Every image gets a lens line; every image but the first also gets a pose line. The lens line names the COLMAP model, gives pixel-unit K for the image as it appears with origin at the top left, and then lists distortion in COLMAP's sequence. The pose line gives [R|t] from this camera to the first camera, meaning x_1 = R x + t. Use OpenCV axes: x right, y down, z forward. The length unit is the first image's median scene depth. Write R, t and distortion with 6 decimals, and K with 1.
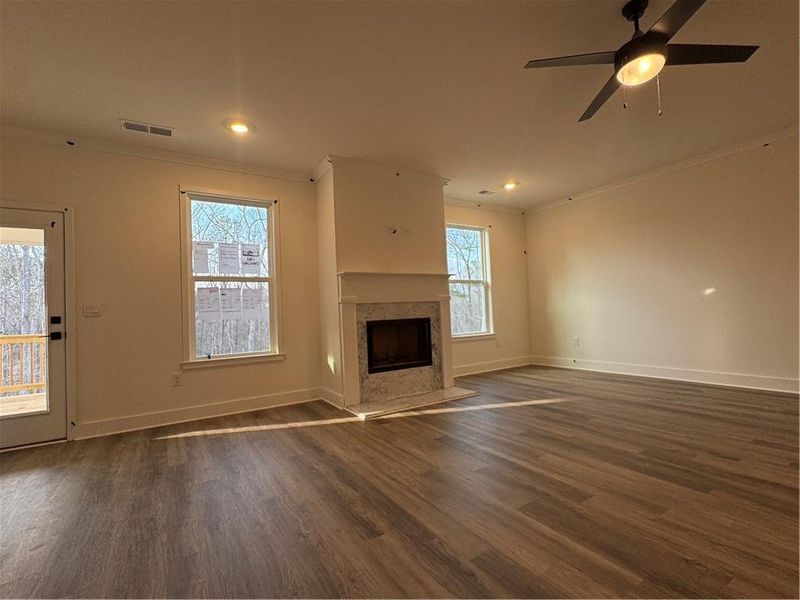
lens RADIAL K [[387.6, 0, 411.7], [0, 387.6, 301.5], [0, 0, 1]] dist [0.039279, 0.000082]
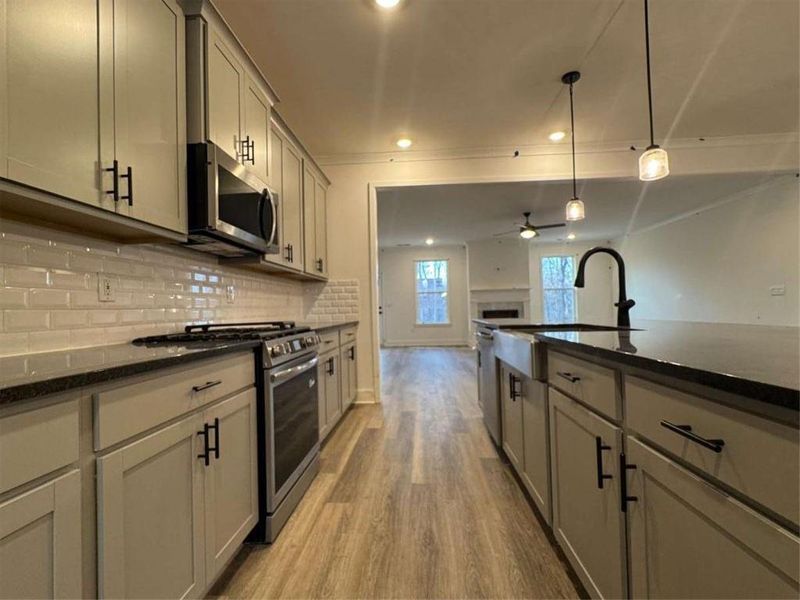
lens RADIAL K [[370.3, 0, 402.8], [0, 370.3, 301.8], [0, 0, 1]] dist [-0.003545, -0.000310]
pose [[0.829986, 0.004150, -0.557768, 0.694844], [0.004554, 0.999889, 0.014216, -0.033183], [0.557765, -0.014339, 0.829875, -1.040800]]
